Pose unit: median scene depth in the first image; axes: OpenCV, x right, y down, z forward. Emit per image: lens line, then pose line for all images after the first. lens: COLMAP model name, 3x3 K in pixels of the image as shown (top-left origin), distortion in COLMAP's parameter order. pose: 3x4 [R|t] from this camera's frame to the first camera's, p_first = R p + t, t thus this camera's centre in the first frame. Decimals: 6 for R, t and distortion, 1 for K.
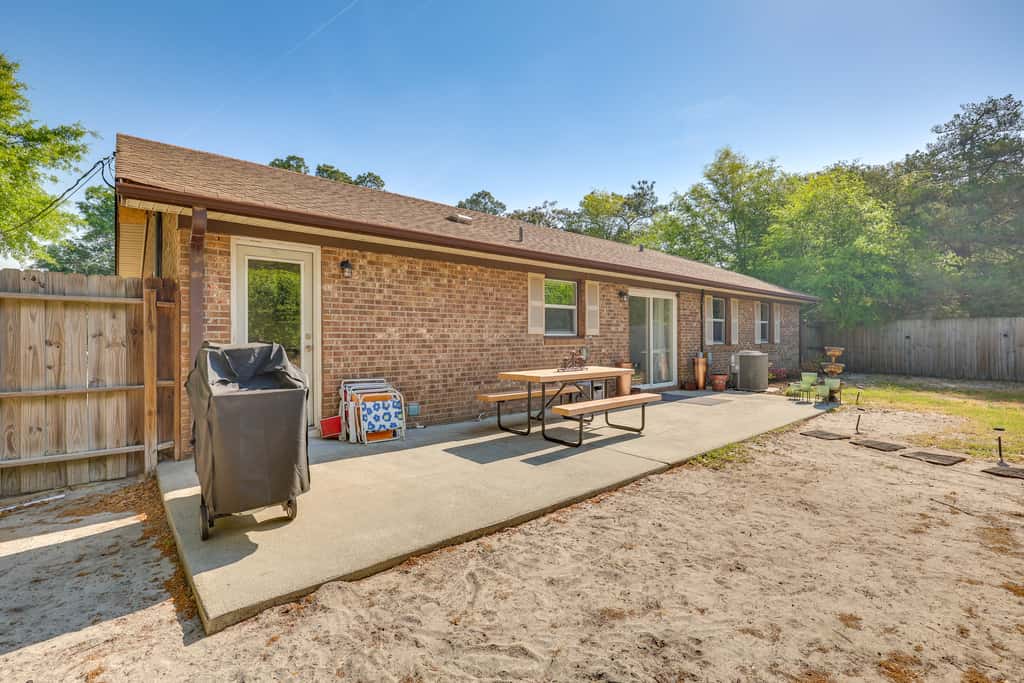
lens RADIAL K [[465.2, 0, 516.2], [0, 465.2, 339.4], [0, 0, 1]] dist [0.002064, 0.000266]
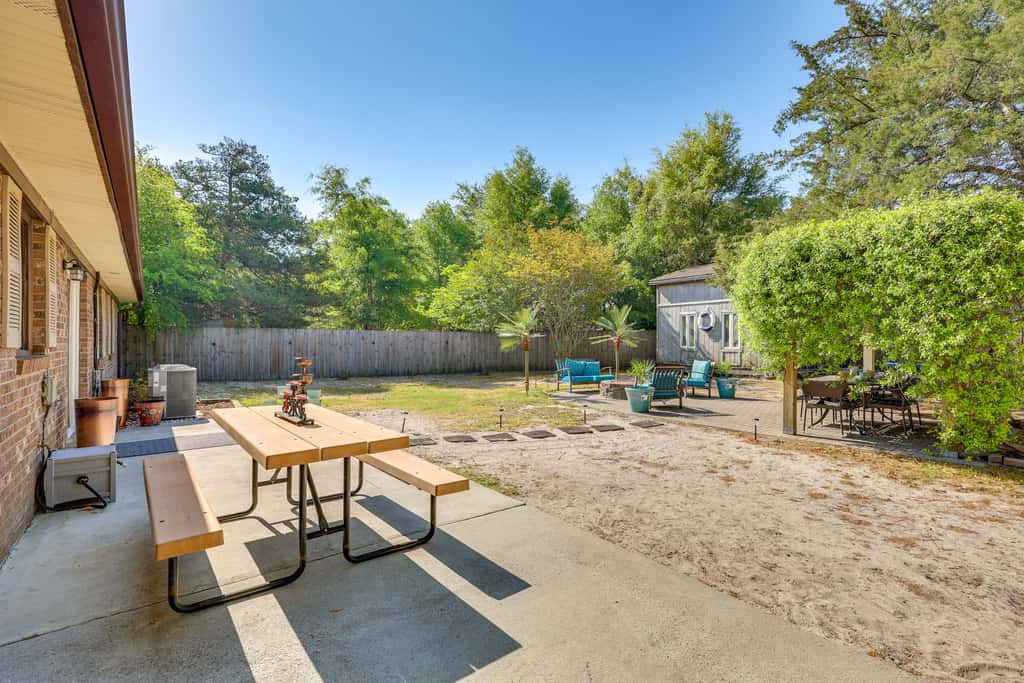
lens RADIAL K [[465.2, 0, 515.8], [0, 465.2, 344.2], [0, 0, 1]] dist [0.002064, 0.000266]
pose [[0.047021, -0.001791, 0.998892, -0.180394], [-0.002456, 0.999995, 0.001908, -0.009306], [-0.998891, -0.002543, 0.047016, 0.337899]]
